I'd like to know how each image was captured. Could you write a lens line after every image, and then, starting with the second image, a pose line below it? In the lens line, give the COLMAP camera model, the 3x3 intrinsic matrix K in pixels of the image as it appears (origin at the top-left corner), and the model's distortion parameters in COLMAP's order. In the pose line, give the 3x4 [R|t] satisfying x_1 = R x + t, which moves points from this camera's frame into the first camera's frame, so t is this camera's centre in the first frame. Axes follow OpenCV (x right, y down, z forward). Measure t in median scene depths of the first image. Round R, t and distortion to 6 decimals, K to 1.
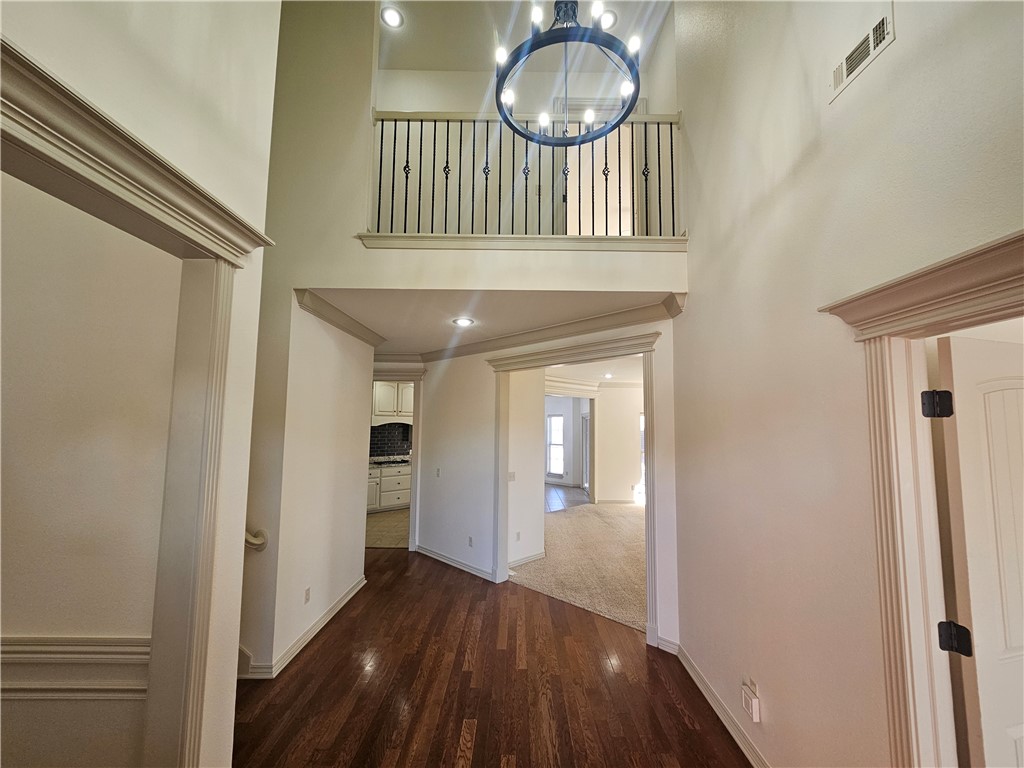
lens RADIAL K [[421.3, 0, 512.7], [0, 421.3, 388.1], [0, 0, 1]] dist [0.011555, 0.001038]
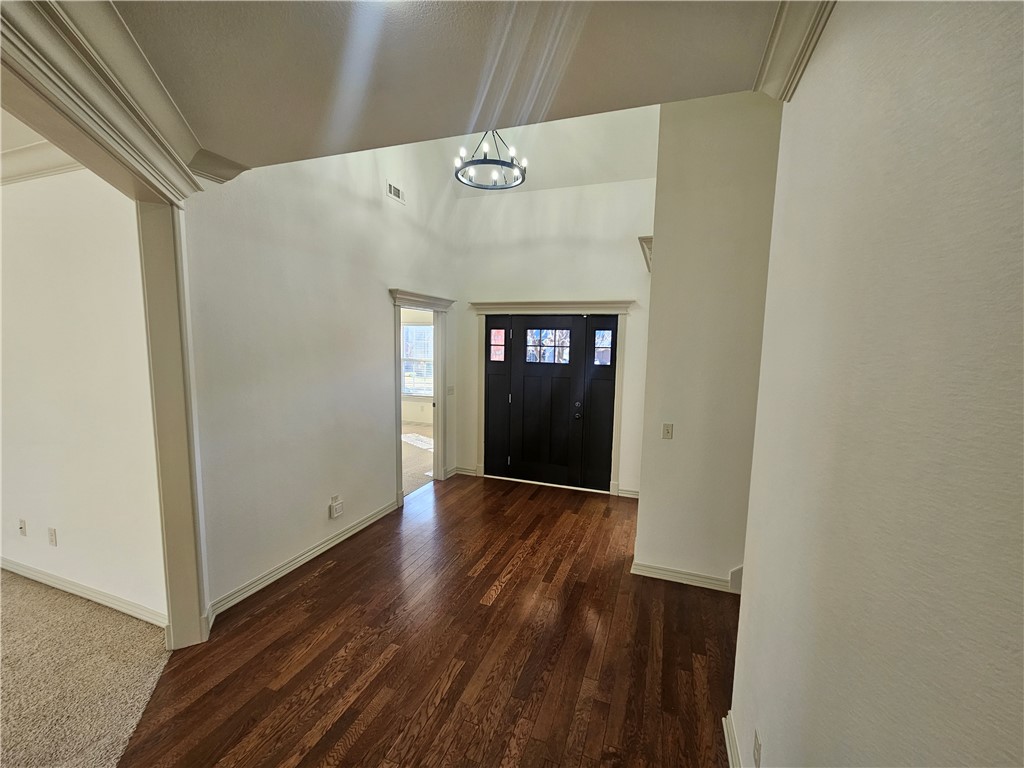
lens RADIAL K [[421.3, 0, 512.2], [0, 421.3, 386.8], [0, 0, 1]] dist [0.011555, 0.001038]
pose [[-0.937117, -0.077590, 0.340282, -0.395274], [-0.069392, 0.996932, 0.036214, 0.128258], [-0.342048, 0.010324, -0.939626, 1.585713]]
